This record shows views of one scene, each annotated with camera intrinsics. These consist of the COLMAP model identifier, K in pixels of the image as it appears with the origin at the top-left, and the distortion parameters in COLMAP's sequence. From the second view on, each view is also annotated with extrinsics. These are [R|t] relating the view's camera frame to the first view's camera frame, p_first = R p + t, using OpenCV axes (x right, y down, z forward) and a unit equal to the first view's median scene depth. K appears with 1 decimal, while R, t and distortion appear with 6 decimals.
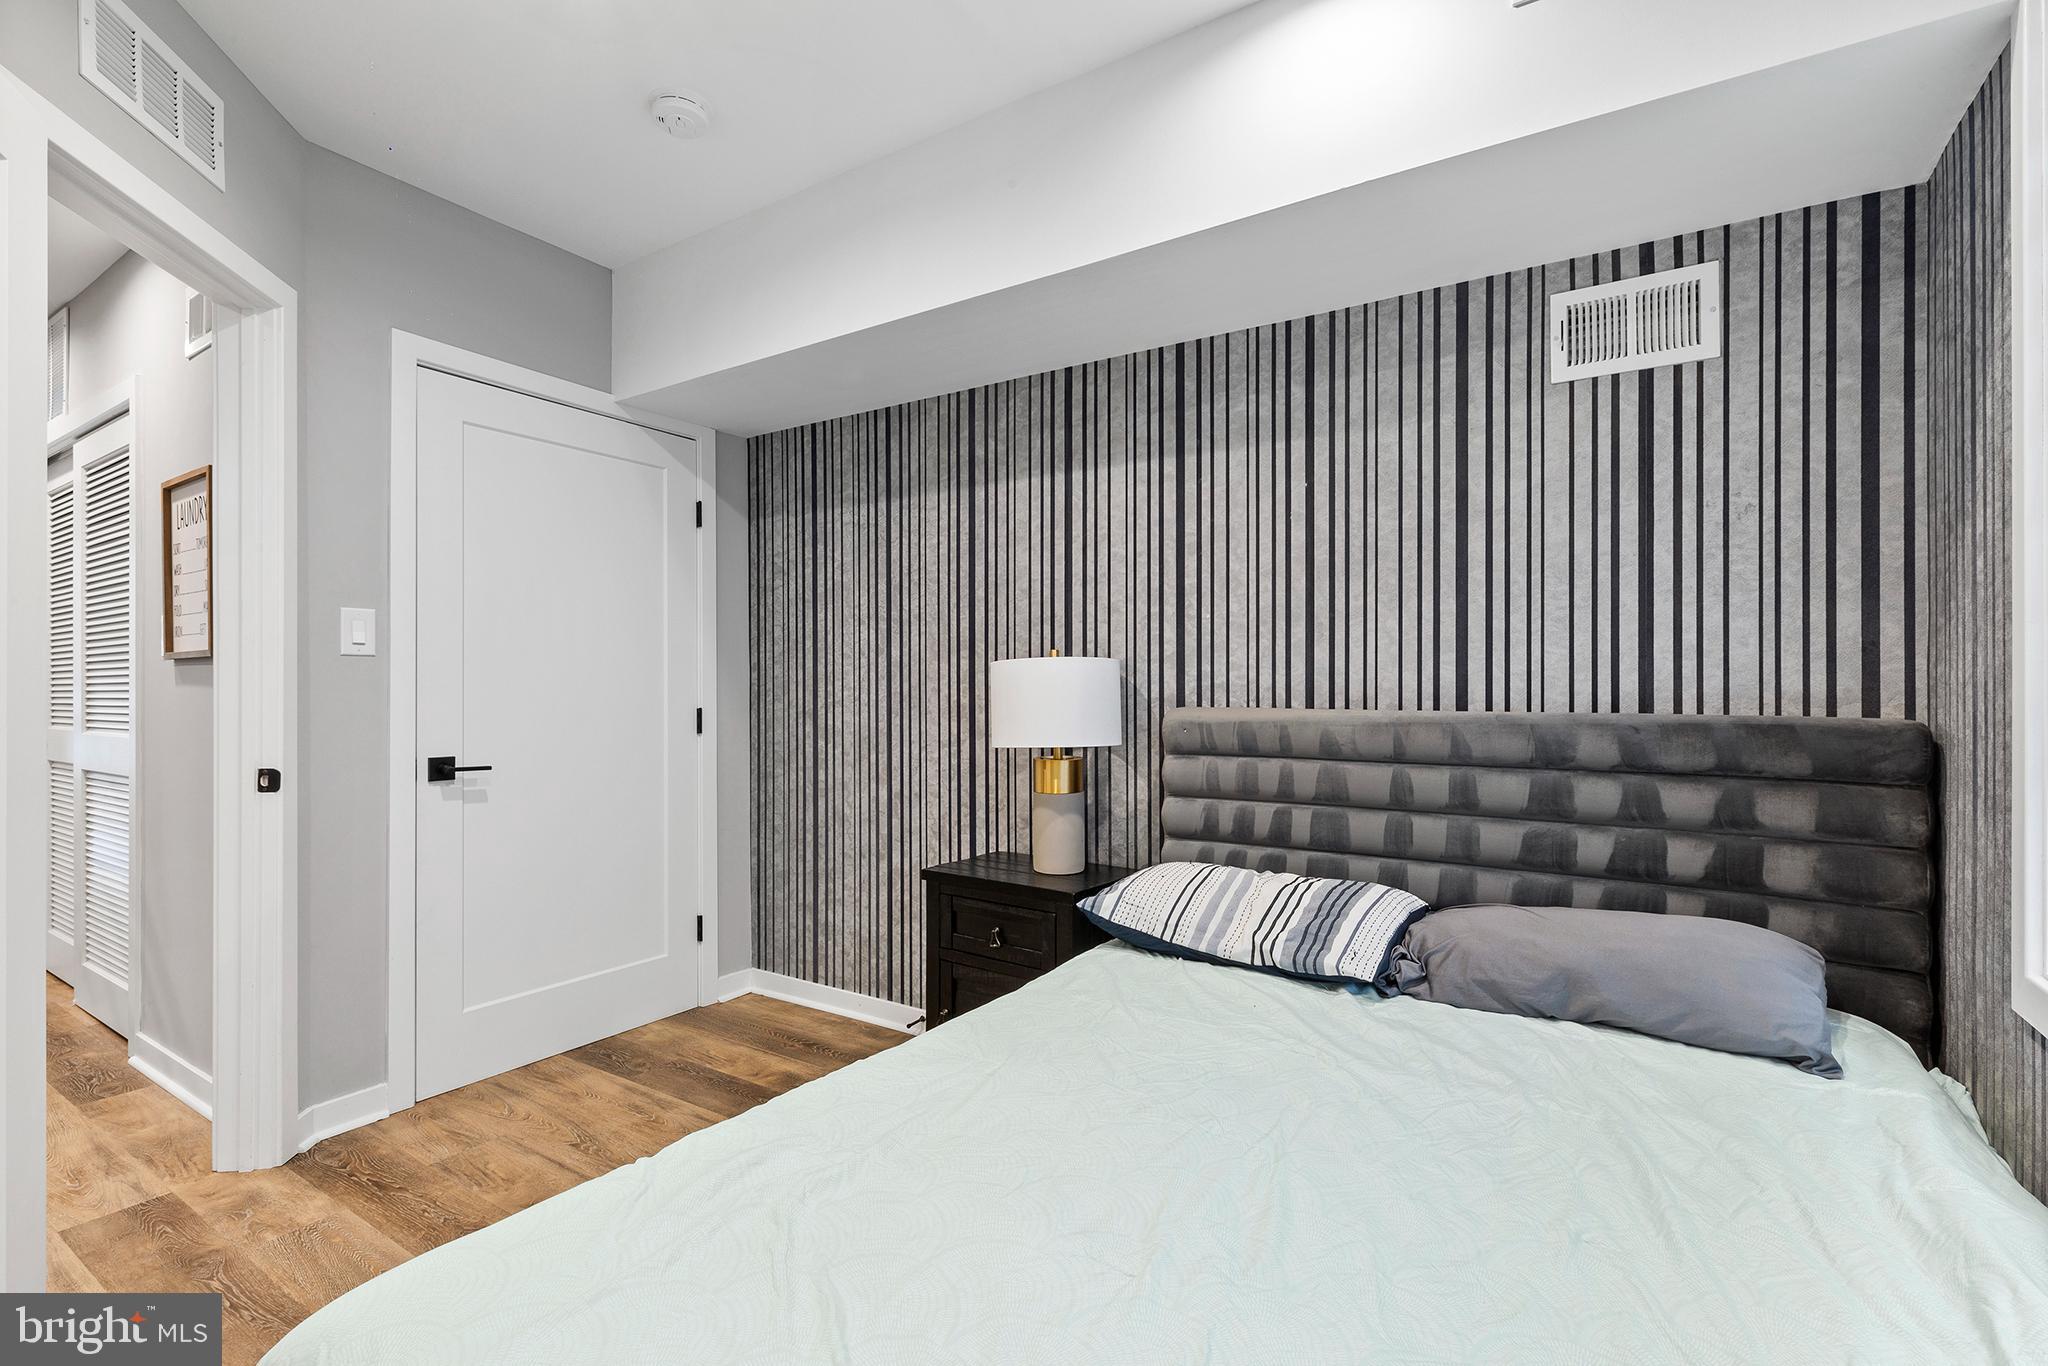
lens RADIAL K [[919.4, 0, 1026.4], [0, 919.4, 693.5], [0, 0, 1]] dist [0.003009, 0.000250]
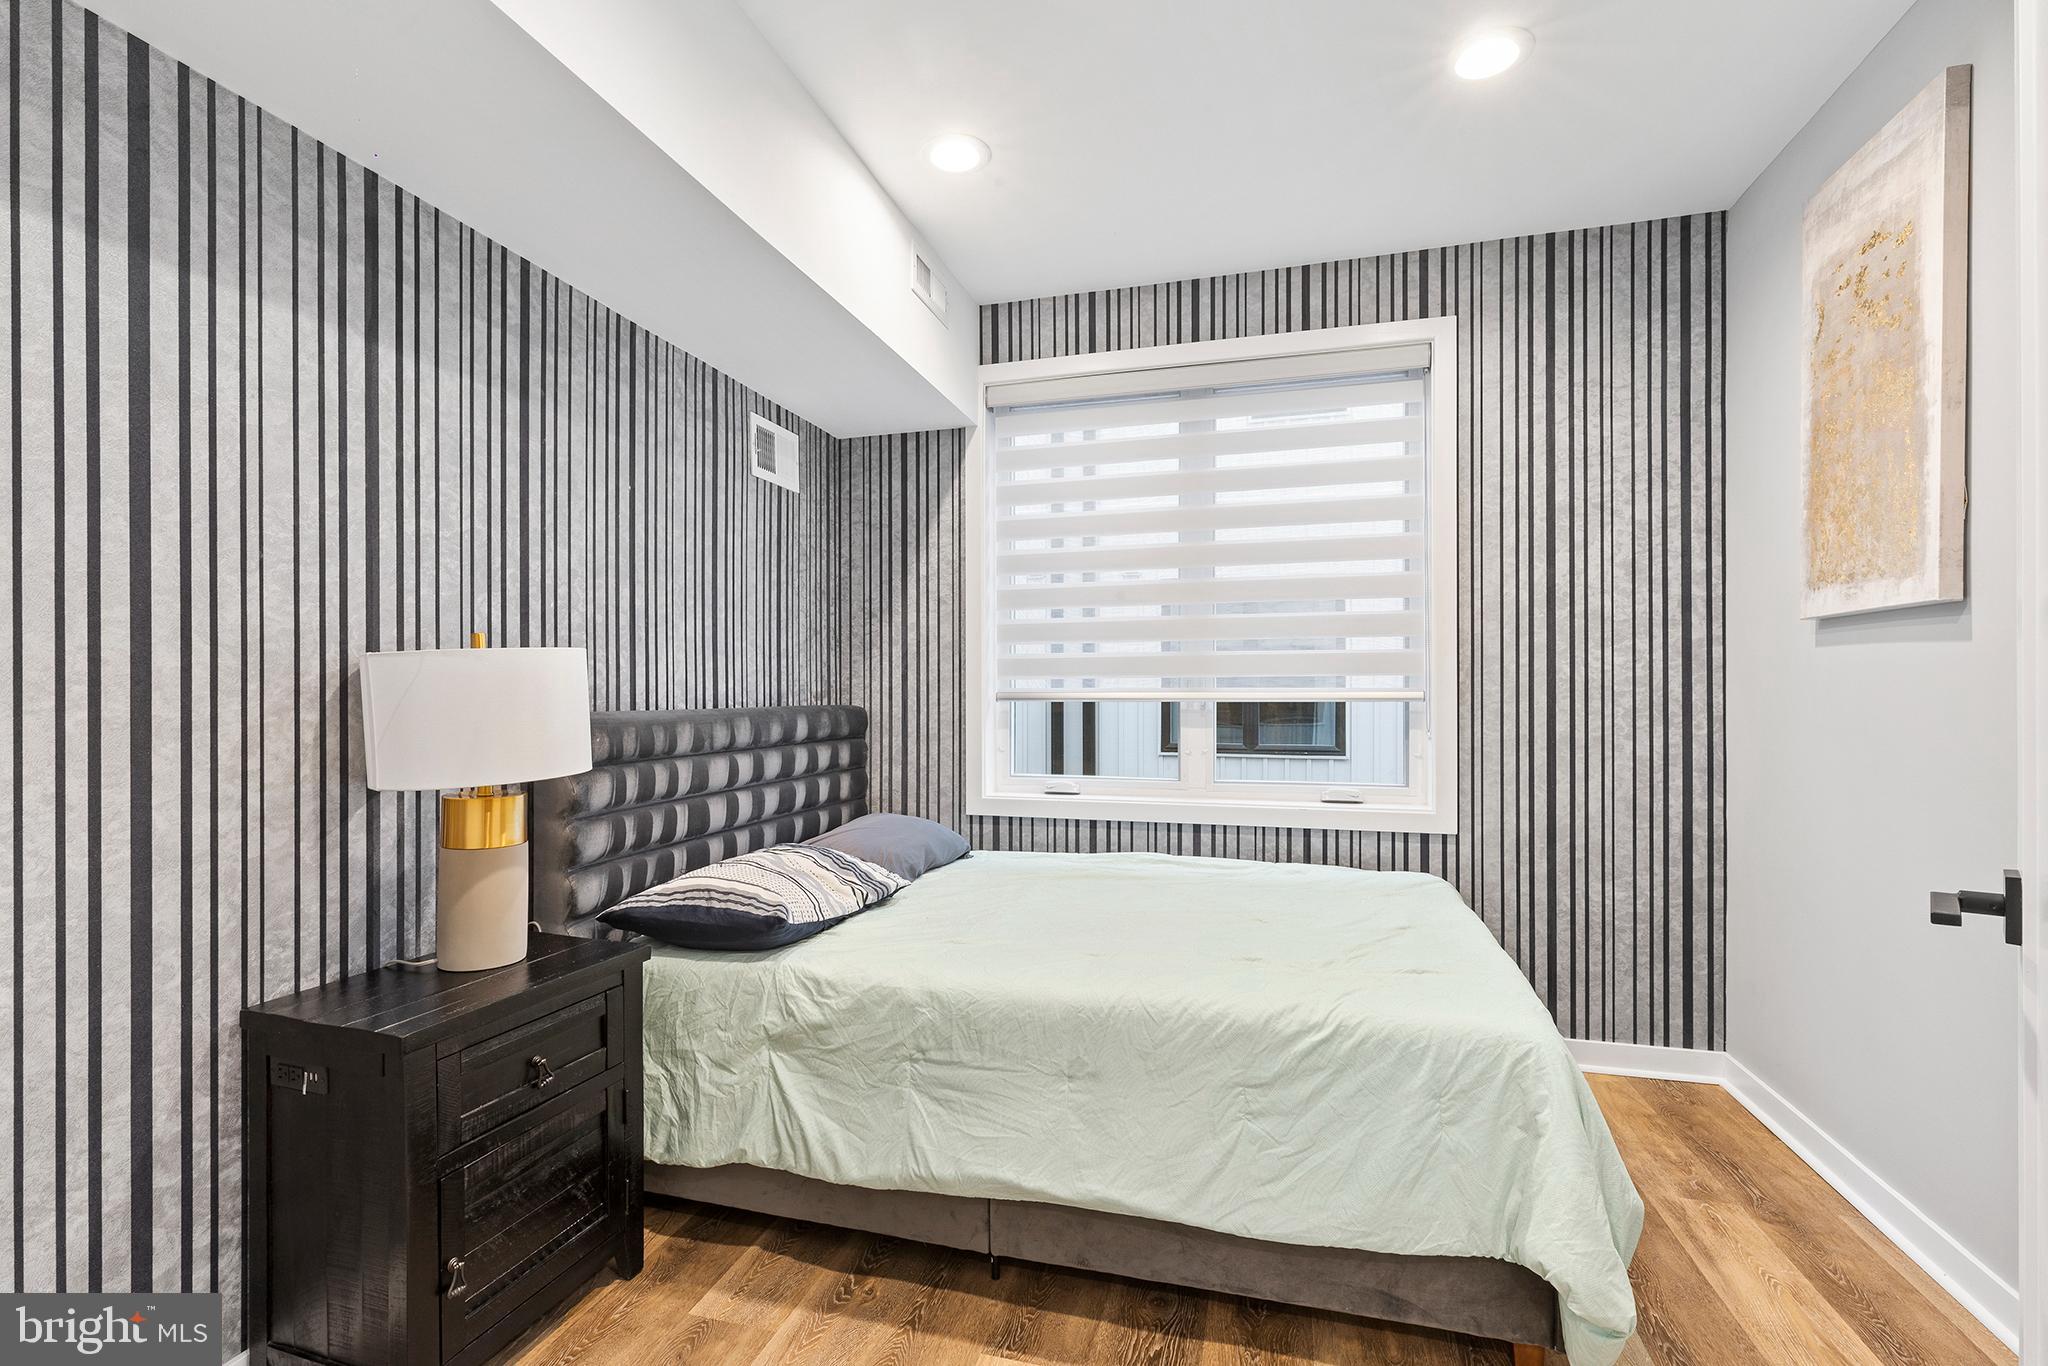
lens RADIAL K [[919.4, 0, 1024.9], [0, 919.4, 681.6], [0, 0, 1]] dist [0.003009, 0.000250]
pose [[-0.297670, 0.007564, 0.954639, -0.833627], [0.007782, 0.999955, -0.005496, -0.007986], [-0.954637, 0.005793, -0.297715, 0.953641]]
